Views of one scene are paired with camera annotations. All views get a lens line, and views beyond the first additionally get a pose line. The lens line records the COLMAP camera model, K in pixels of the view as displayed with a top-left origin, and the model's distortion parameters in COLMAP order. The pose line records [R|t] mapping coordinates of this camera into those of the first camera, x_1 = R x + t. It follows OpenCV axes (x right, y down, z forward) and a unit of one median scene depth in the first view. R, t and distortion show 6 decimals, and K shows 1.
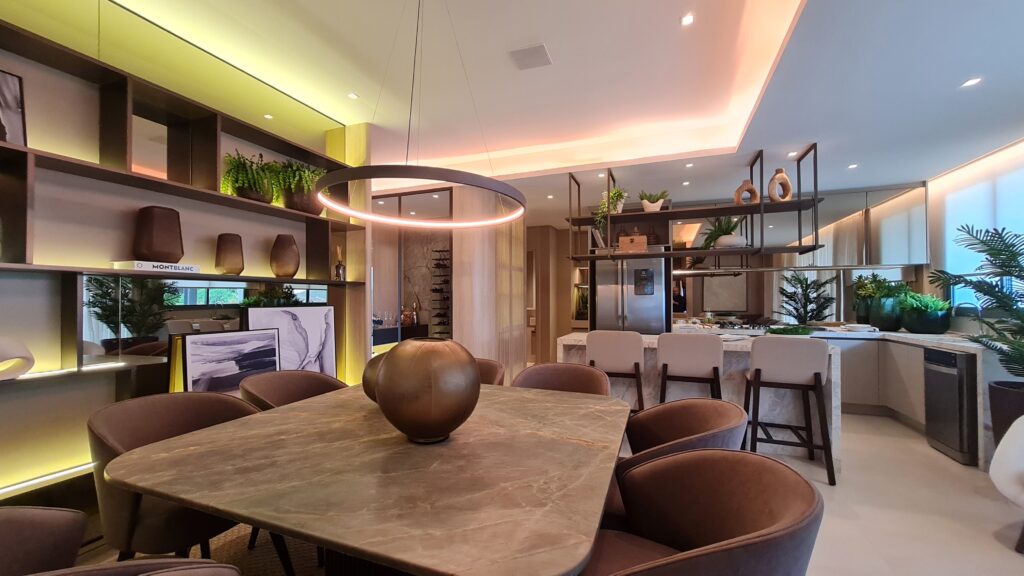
lens RADIAL K [[403.0, 0, 506.9], [0, 403.0, 295.1], [0, 0, 1]] dist [-0.002753, -0.000155]
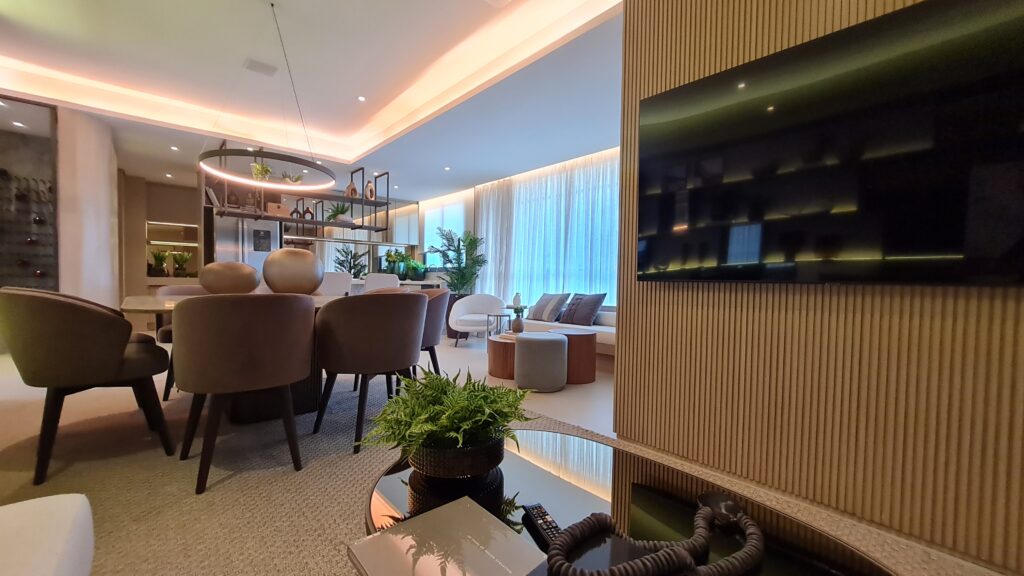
lens RADIAL K [[403.0, 0, 510.1], [0, 403.0, 292.2], [0, 0, 1]] dist [-0.002753, -0.000155]
pose [[0.442352, -0.018455, 0.896651, -0.471914], [-0.021152, 0.999295, 0.031002, 0.075967], [-0.896592, -0.032680, 0.441650, -0.244718]]
